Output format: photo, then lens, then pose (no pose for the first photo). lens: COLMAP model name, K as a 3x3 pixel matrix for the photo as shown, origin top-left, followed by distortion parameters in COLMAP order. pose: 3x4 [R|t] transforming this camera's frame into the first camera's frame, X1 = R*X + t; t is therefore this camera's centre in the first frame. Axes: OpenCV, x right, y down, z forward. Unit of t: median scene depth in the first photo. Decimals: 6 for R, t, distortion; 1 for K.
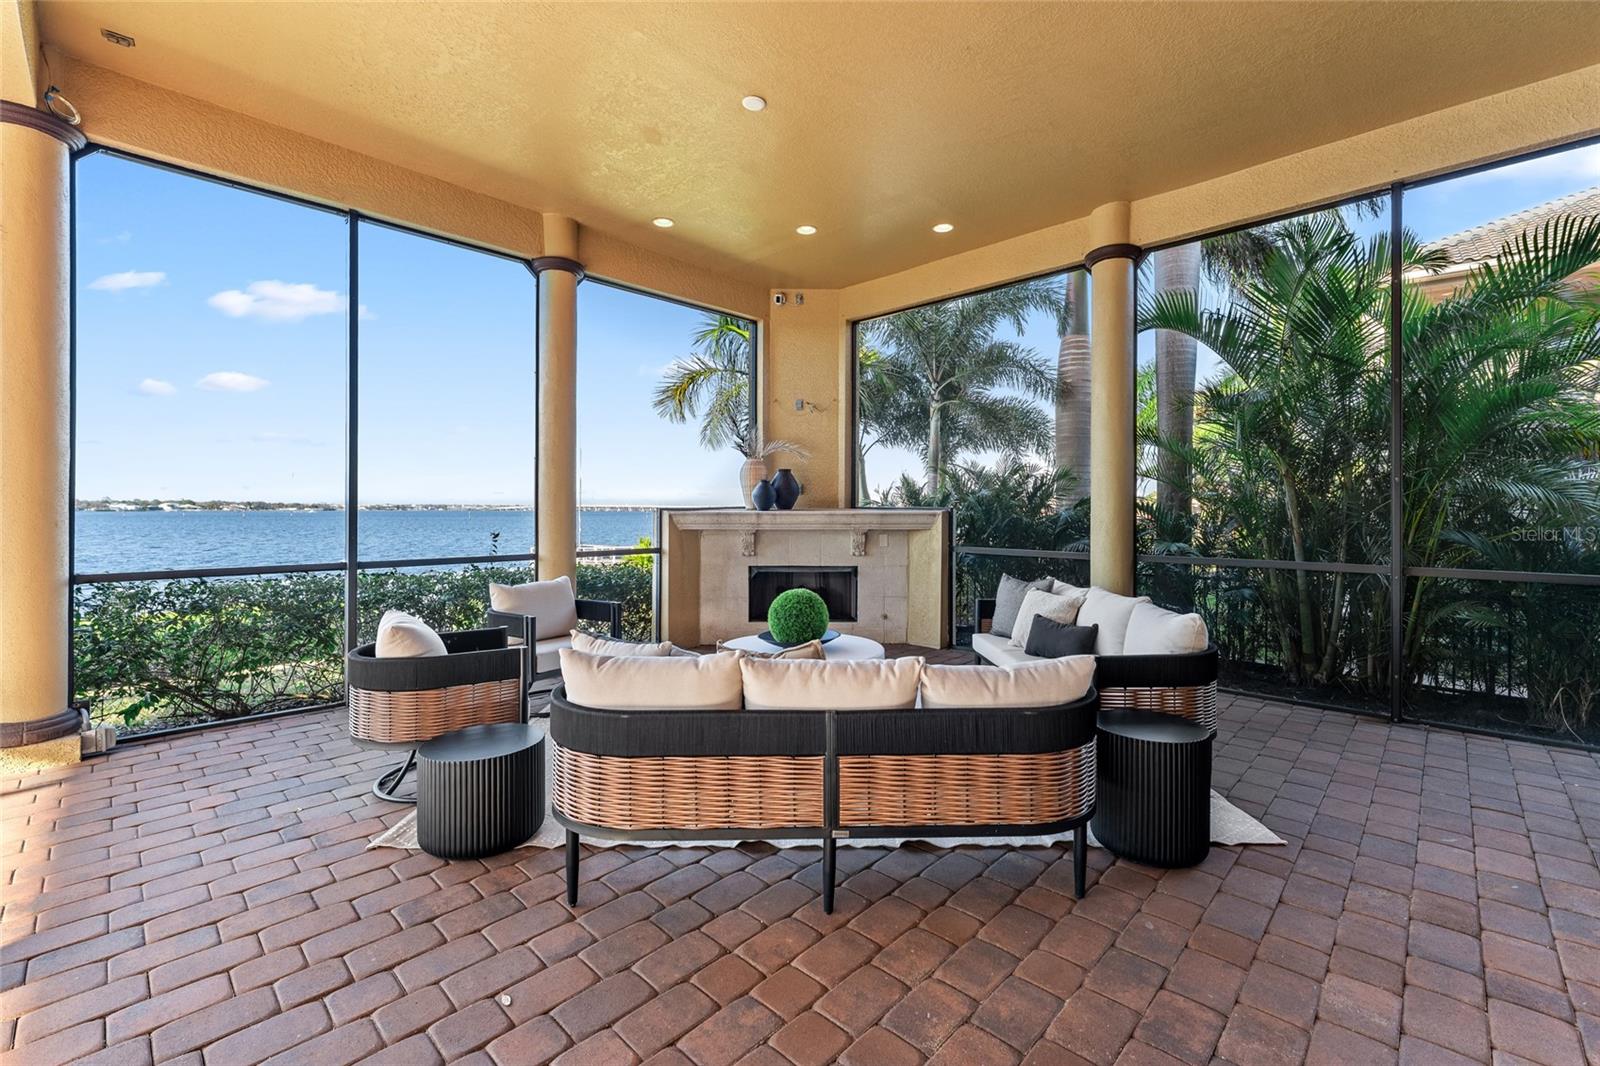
lens RADIAL K [[678.1, 0, 801.5], [0, 678.1, 509.3], [0, 0, 1]] dist [0.002404, 0.000237]
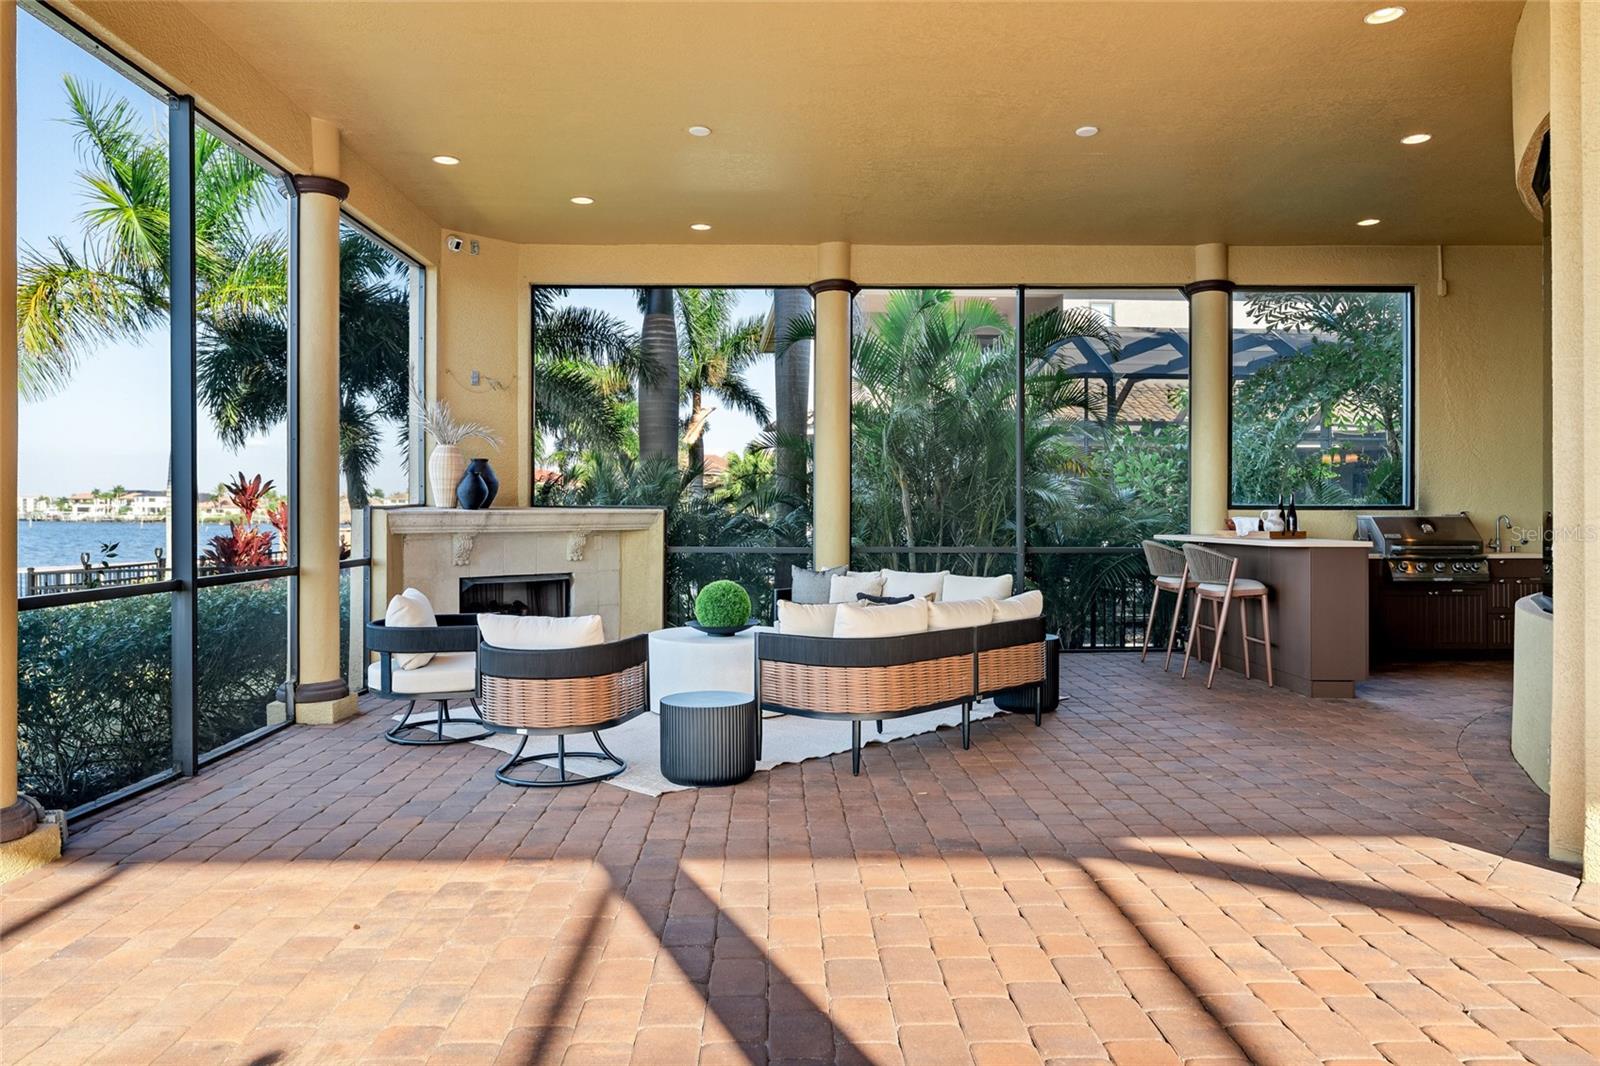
lens RADIAL K [[1054.5, 0, 780.9], [0, 1054.5, 501.1], [0, 0, 1]] dist [0.002399, -0.002800]
pose [[0.721374, 0.005544, 0.692524, -0.844861], [0.000817, 0.999960, -0.008856, 0.004307], [-0.692546, 0.006955, 0.721341, -0.217974]]
